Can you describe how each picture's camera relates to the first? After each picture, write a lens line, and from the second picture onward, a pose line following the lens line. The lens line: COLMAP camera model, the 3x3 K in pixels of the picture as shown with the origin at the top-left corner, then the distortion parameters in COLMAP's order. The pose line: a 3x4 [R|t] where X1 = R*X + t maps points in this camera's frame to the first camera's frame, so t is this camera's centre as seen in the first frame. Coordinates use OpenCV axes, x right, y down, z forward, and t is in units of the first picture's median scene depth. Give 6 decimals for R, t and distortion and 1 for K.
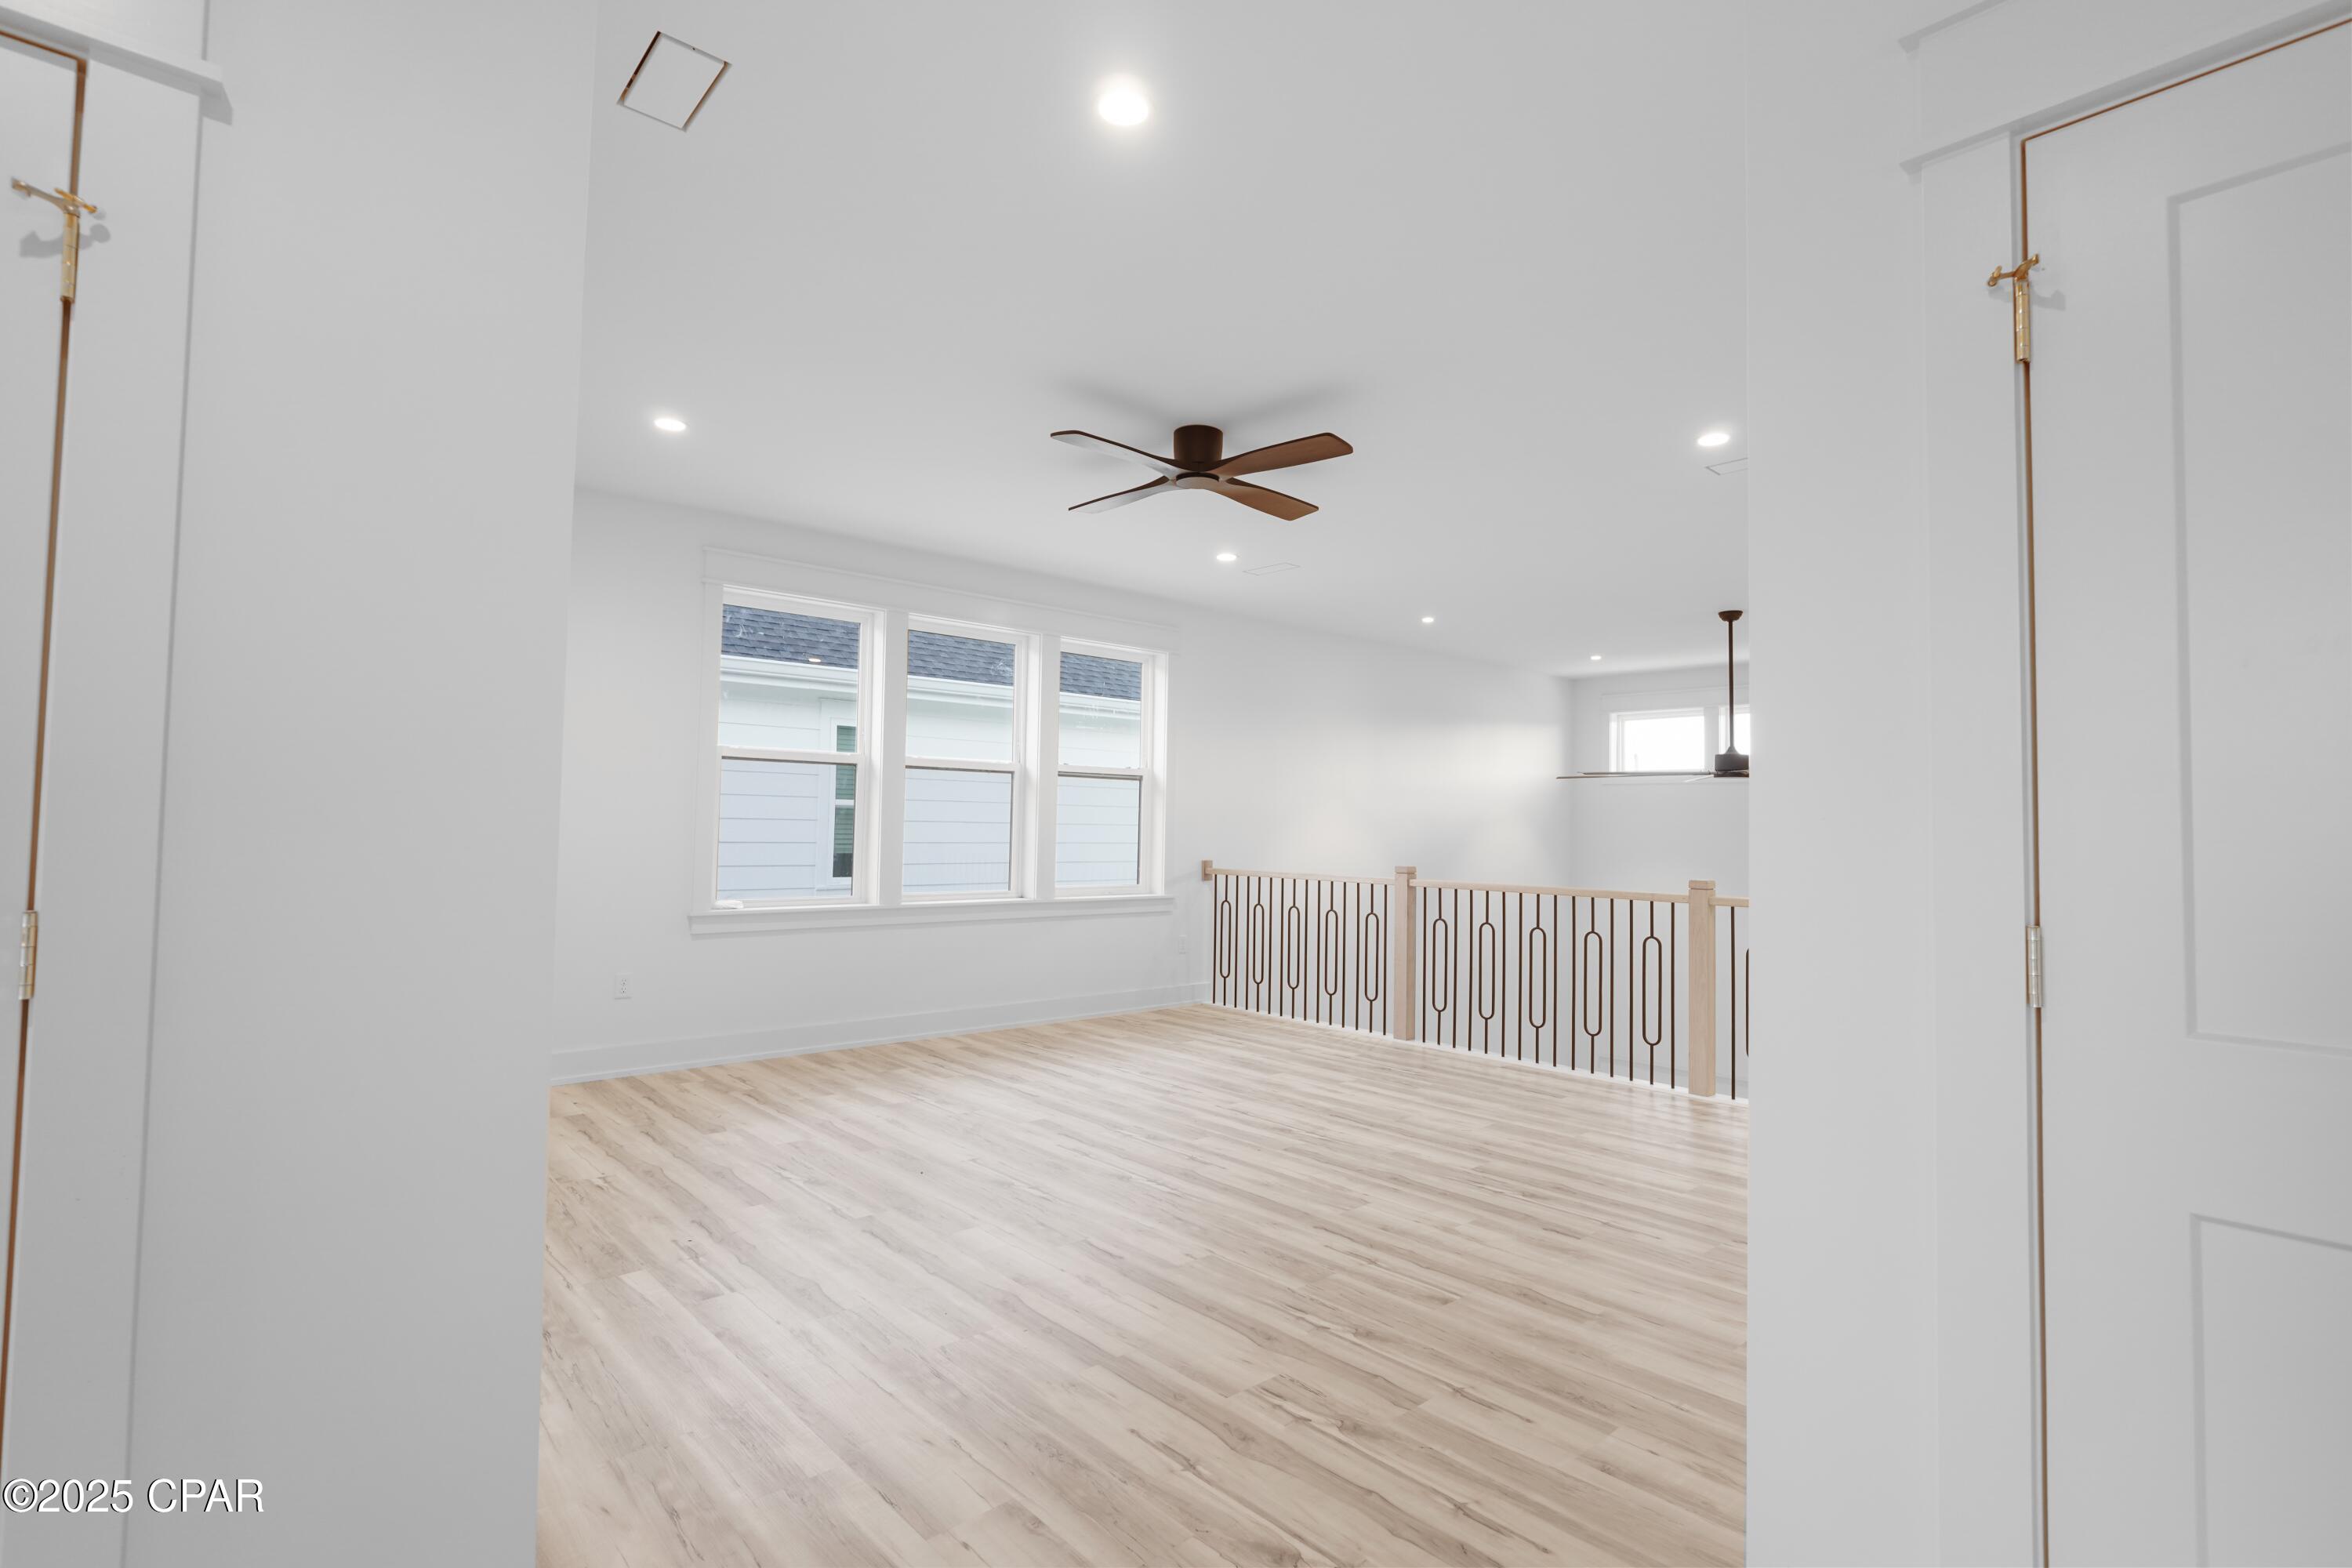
lens RADIAL K [[1128.3, 0, 1179.7], [0, 1128.3, 778.2], [0, 0, 1]] dist [0.004630, 0.000031]
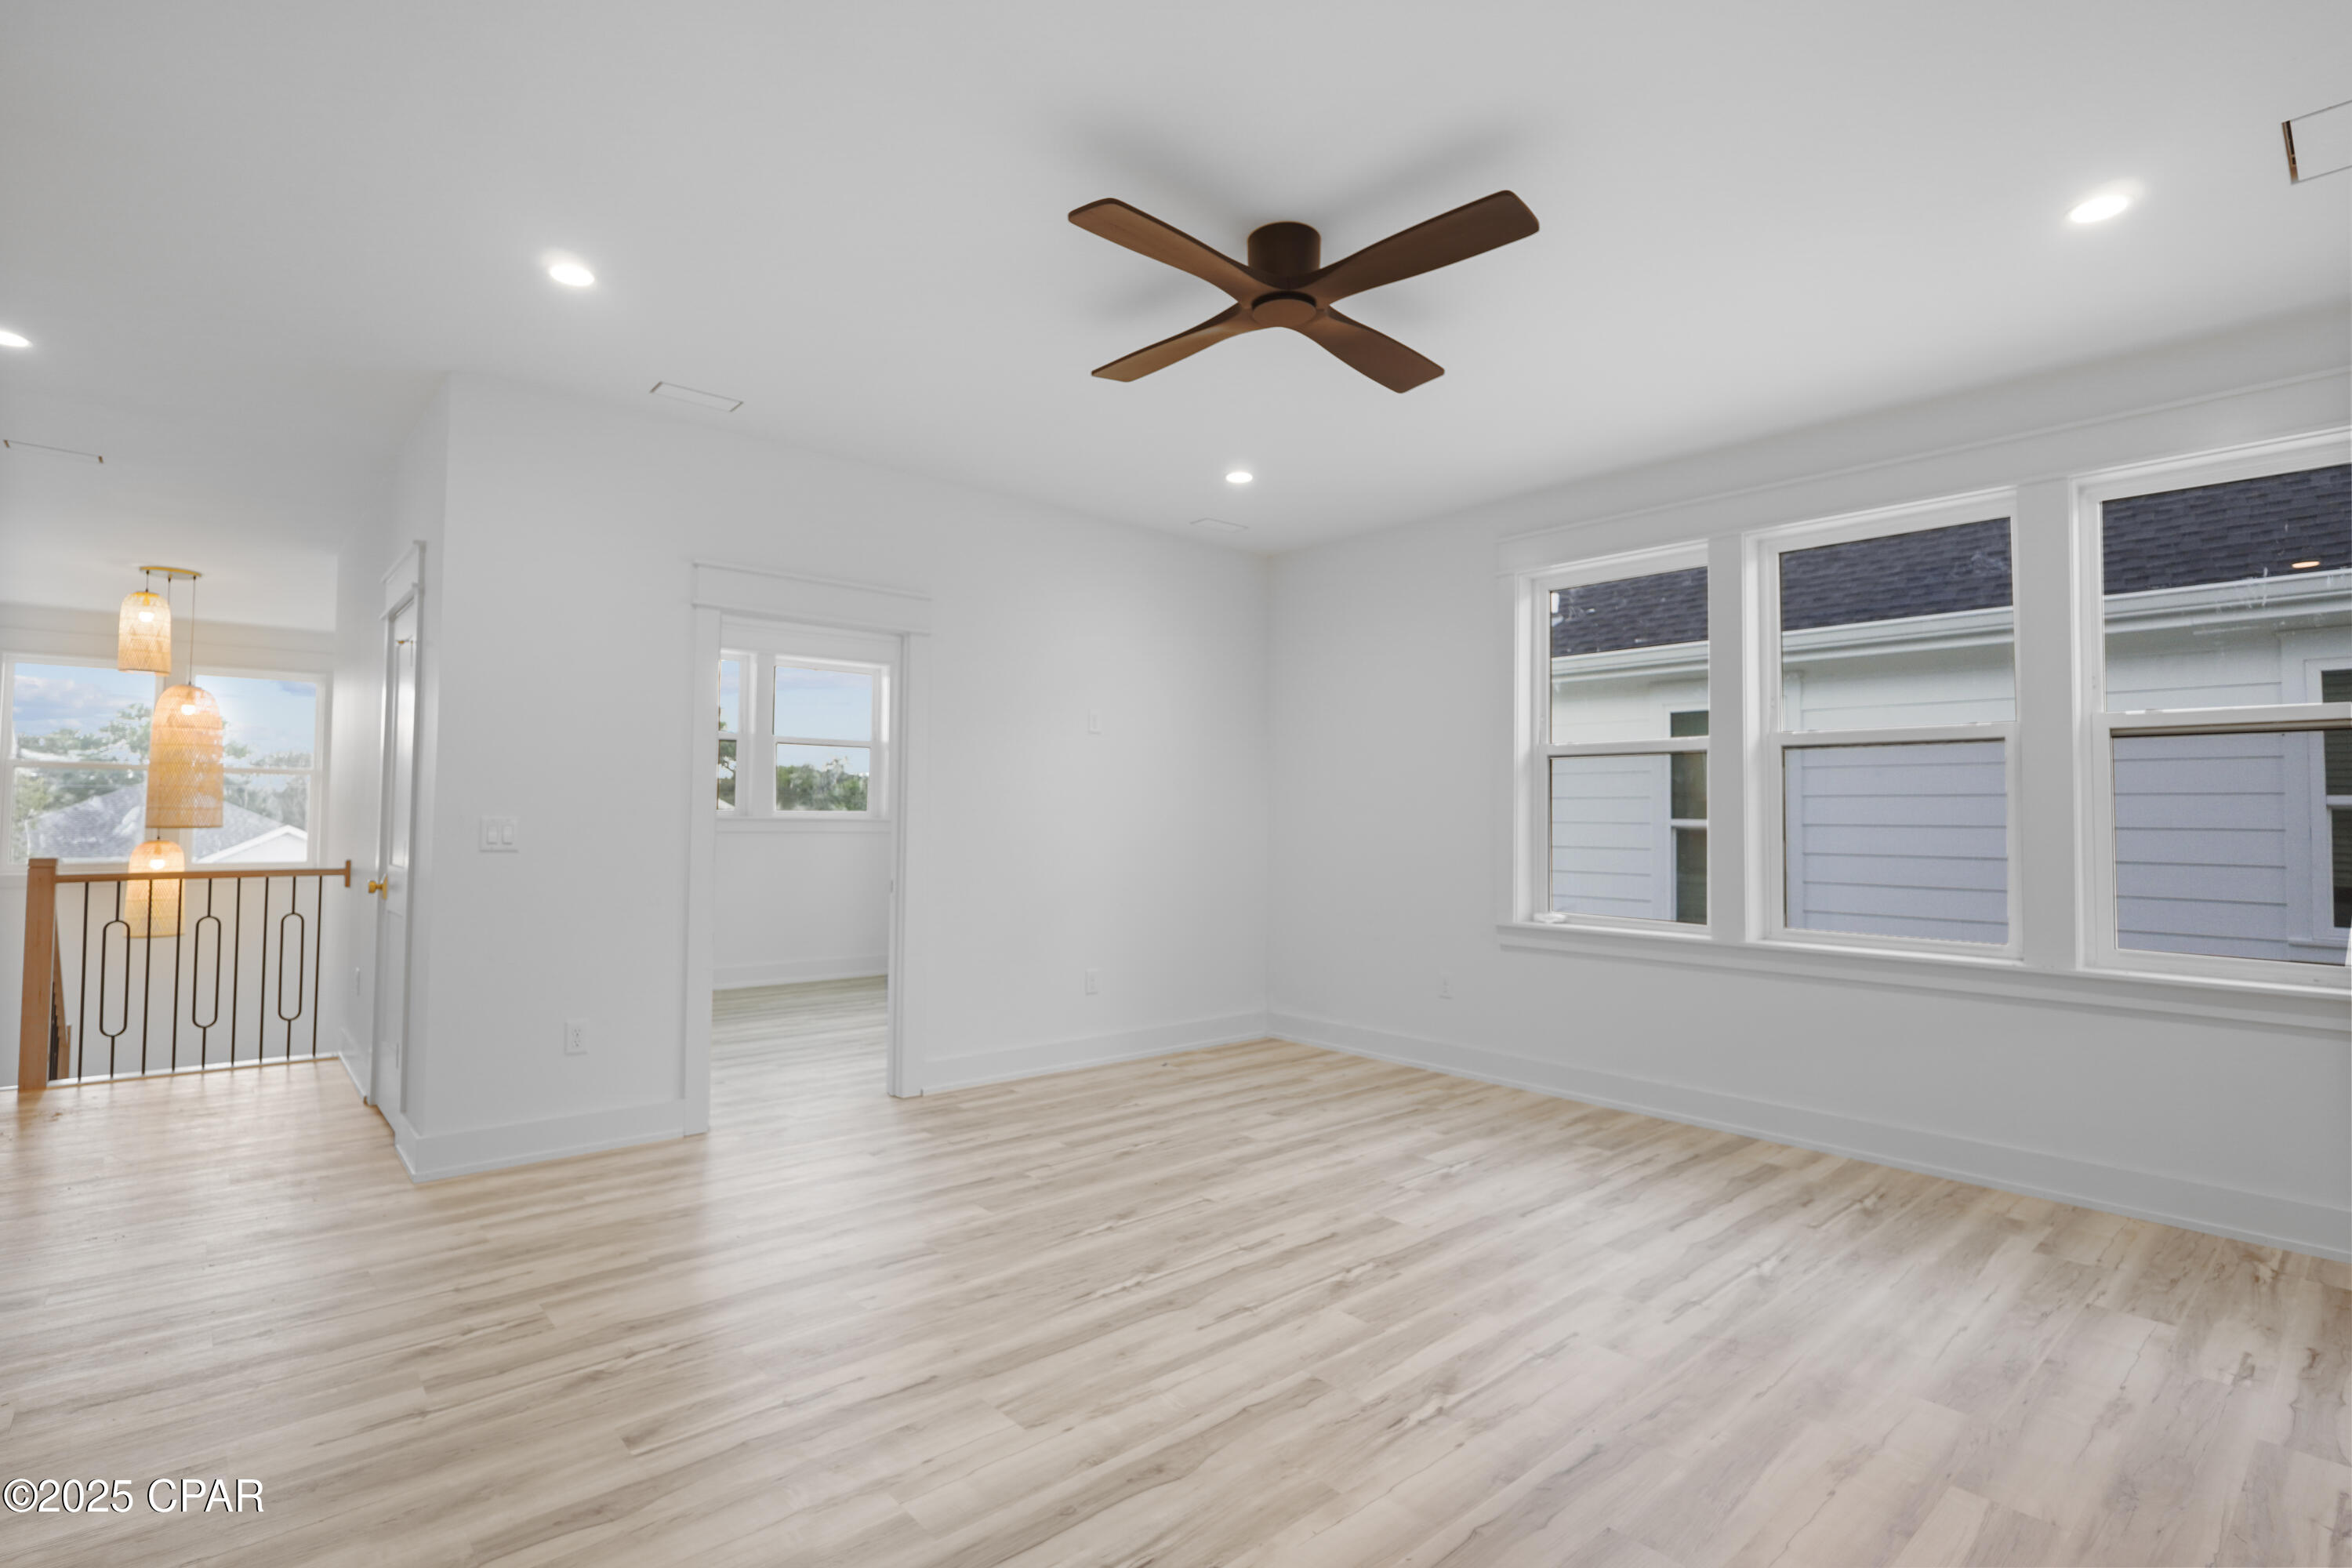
lens RADIAL K [[1128.3, 0, 1187.8], [0, 1128.3, 790.9], [0, 0, 1]] dist [0.004630, 0.000031]
pose [[-0.013411, -0.042397, -0.999011, 0.771319], [0.036752, 0.998405, -0.042864, 0.053537], [0.999234, -0.037291, -0.011832, 1.065510]]
